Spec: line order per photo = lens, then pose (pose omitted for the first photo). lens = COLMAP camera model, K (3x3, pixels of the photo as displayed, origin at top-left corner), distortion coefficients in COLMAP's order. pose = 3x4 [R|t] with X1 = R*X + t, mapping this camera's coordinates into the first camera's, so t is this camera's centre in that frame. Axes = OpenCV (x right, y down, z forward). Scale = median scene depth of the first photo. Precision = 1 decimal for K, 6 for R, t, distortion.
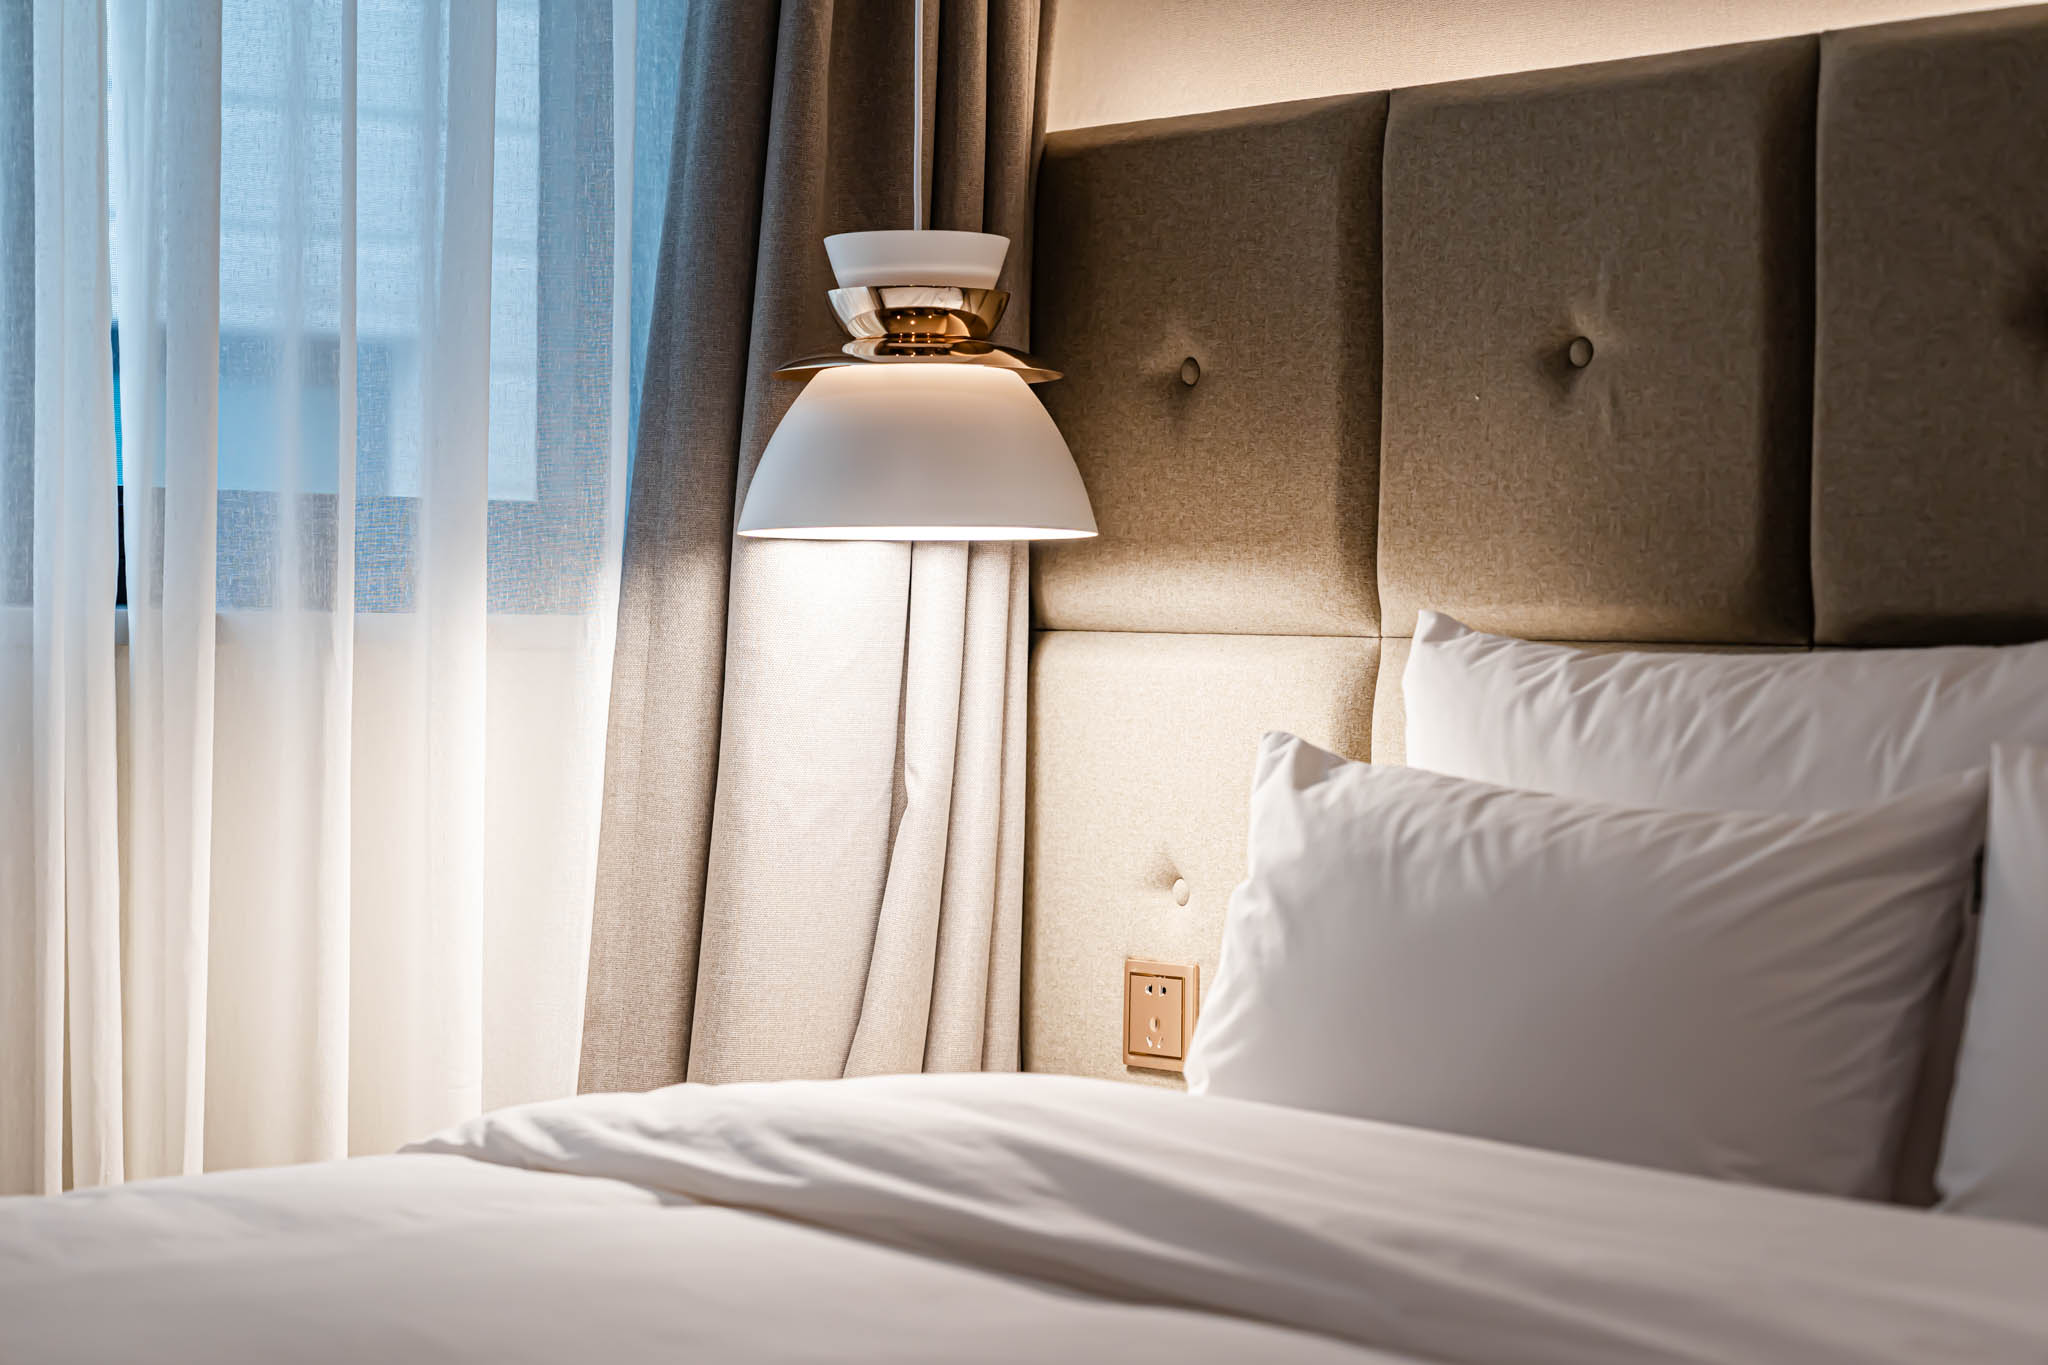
lens RADIAL K [[4143.1, 0, 1025.3], [0, 4143.1, 676.4], [0, 0, 1]] dist [0.063486, 0.000000]
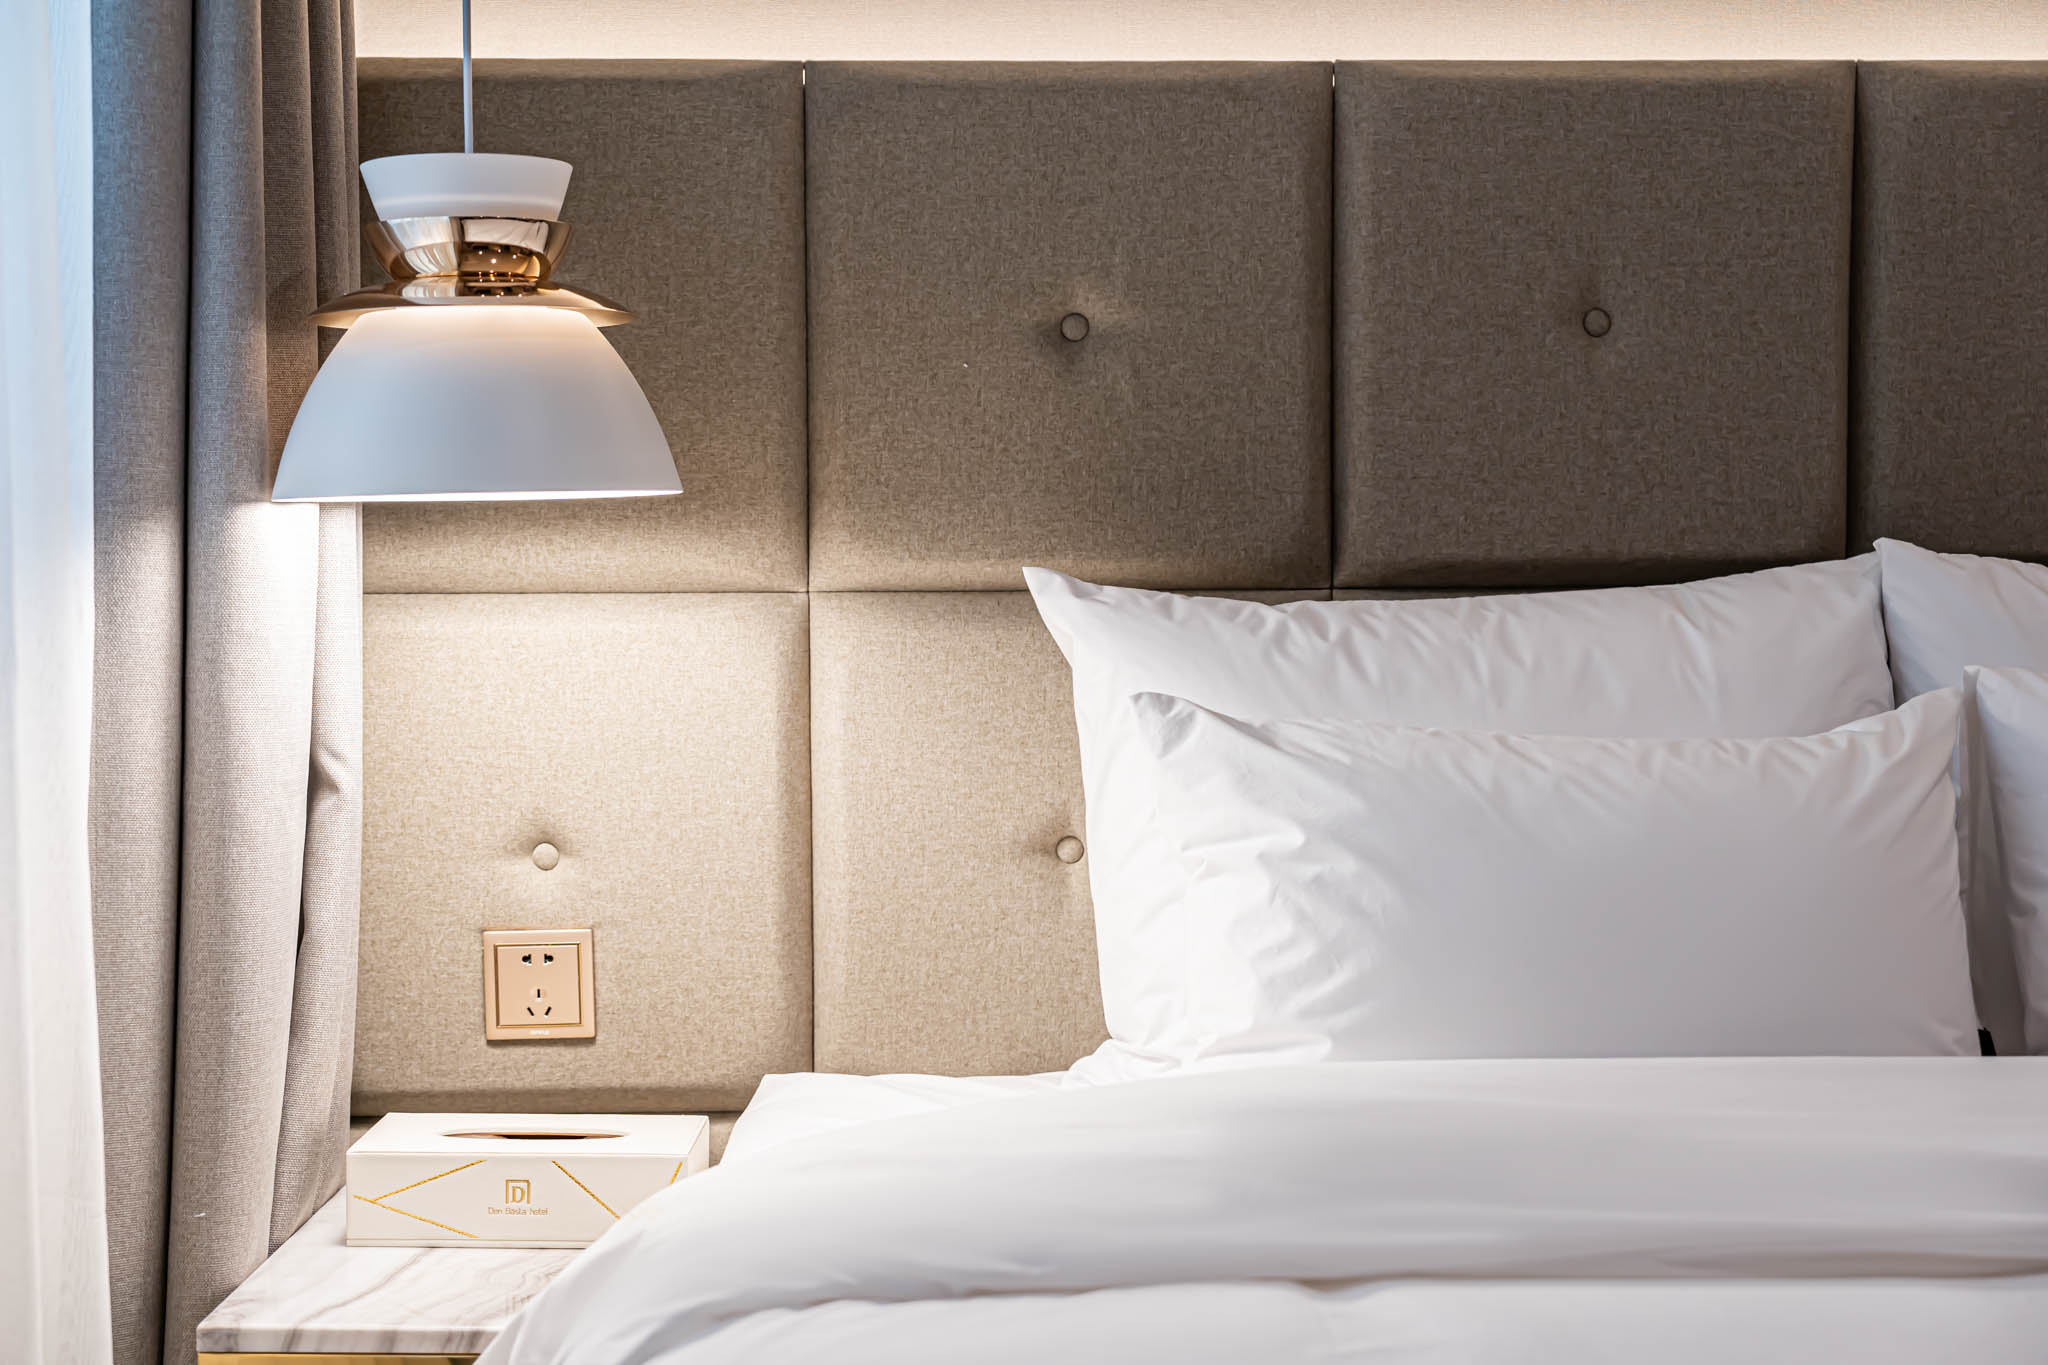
lens RADIAL K [[2730.5, 0, 1023.1], [0, 2730.5, 683.4], [0, 0, 1]] dist [0.031474, 0.000000]
pose [[0.591591, -0.063805, 0.803710, -0.455862], [0.025768, 0.997851, 0.060251, -0.027748], [-0.805827, -0.014934, 0.591963, 0.576129]]
